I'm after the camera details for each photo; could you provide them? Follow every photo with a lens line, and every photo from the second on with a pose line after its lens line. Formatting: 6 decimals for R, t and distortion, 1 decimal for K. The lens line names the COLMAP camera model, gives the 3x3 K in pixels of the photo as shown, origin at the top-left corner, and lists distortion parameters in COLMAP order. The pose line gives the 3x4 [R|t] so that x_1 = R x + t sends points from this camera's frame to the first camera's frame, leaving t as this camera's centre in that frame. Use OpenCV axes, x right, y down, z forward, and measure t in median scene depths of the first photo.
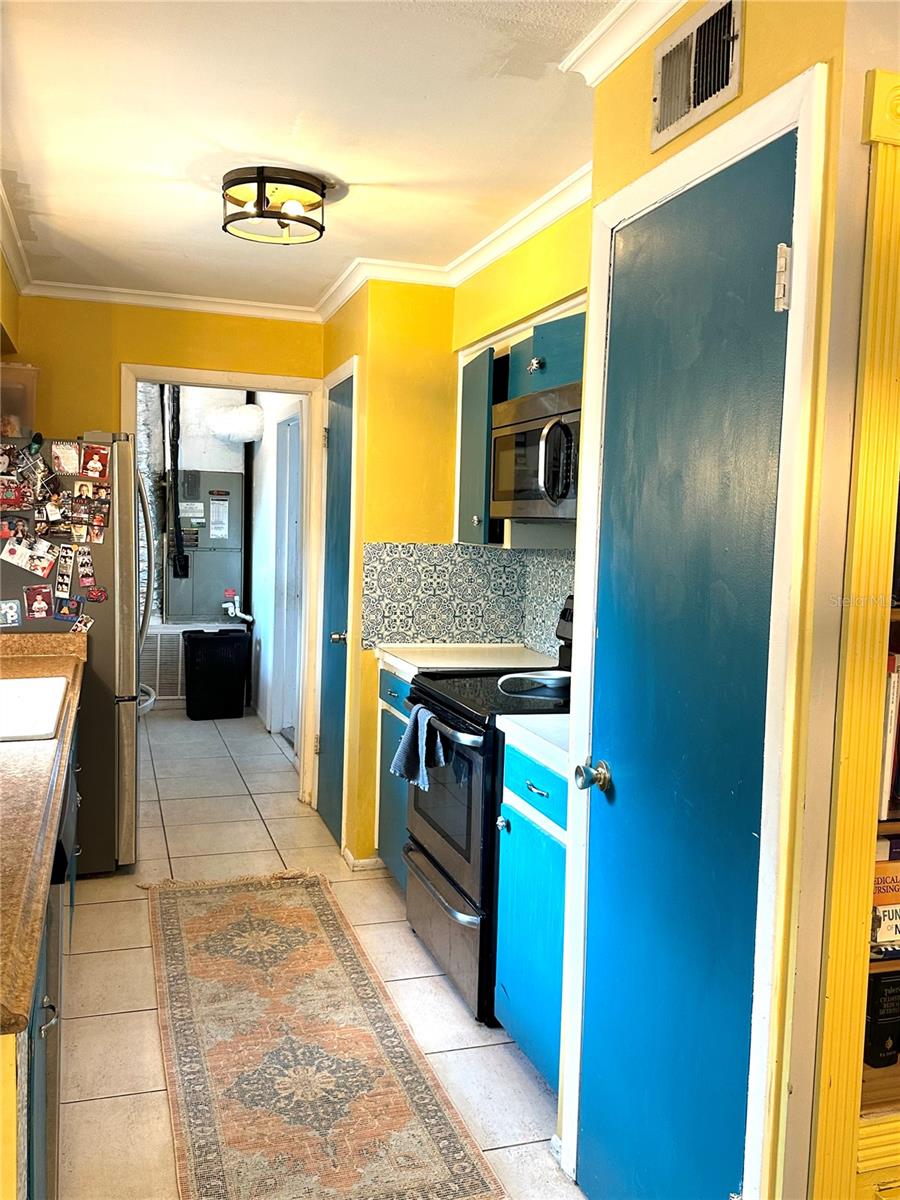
lens RADIAL K [[1044.0, 0, 450.0], [0, 1044.0, 600.0], [0, 0, 1]] dist [0.209107, -0.453732]
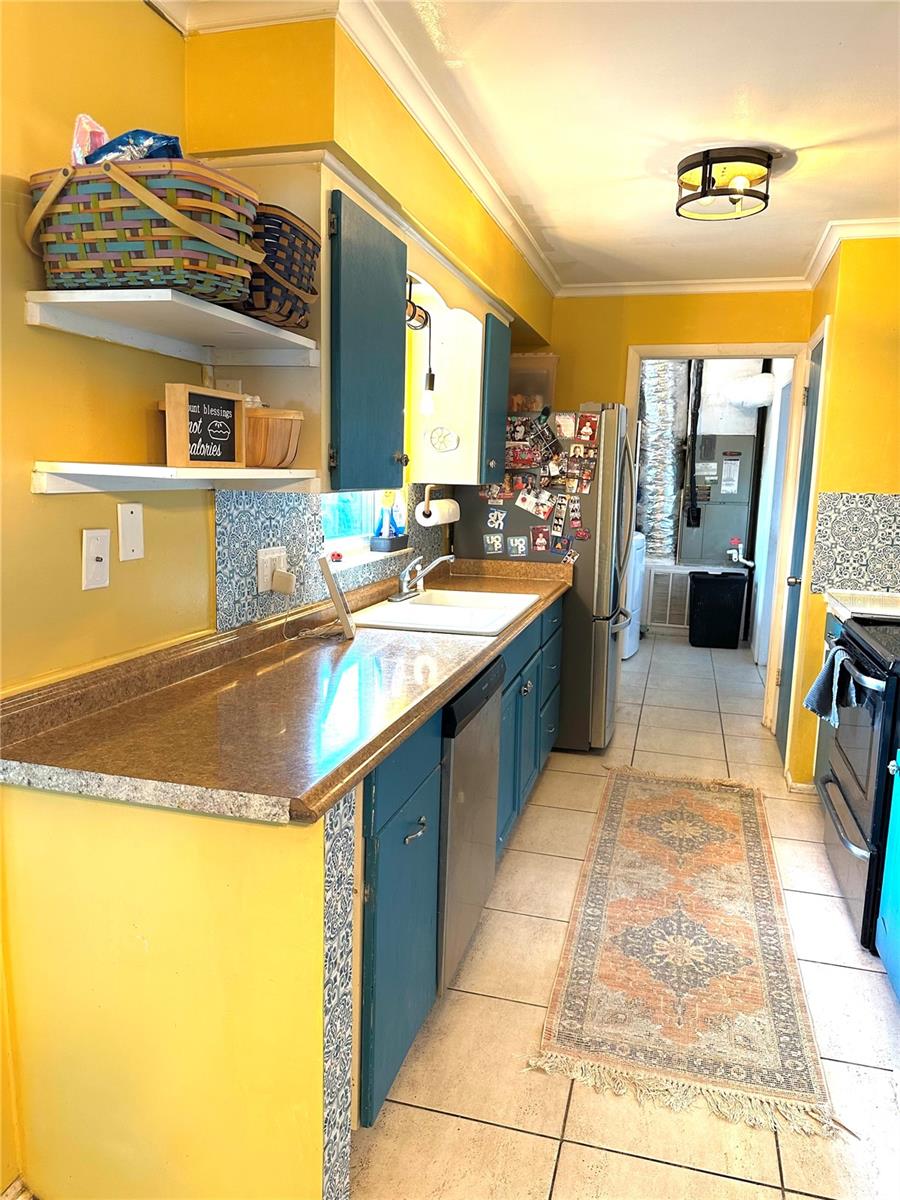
lens RADIAL K [[863.4, 0, 449.8], [0, 863.4, 605.6], [0, 0, 1]] dist [0.120956, -0.175916]
pose [[0.835642, 0.076885, -0.543867, 0.104982], [-0.042201, 0.996215, 0.075990, 0.007829], [0.547651, -0.040549, 0.835724, 0.048277]]
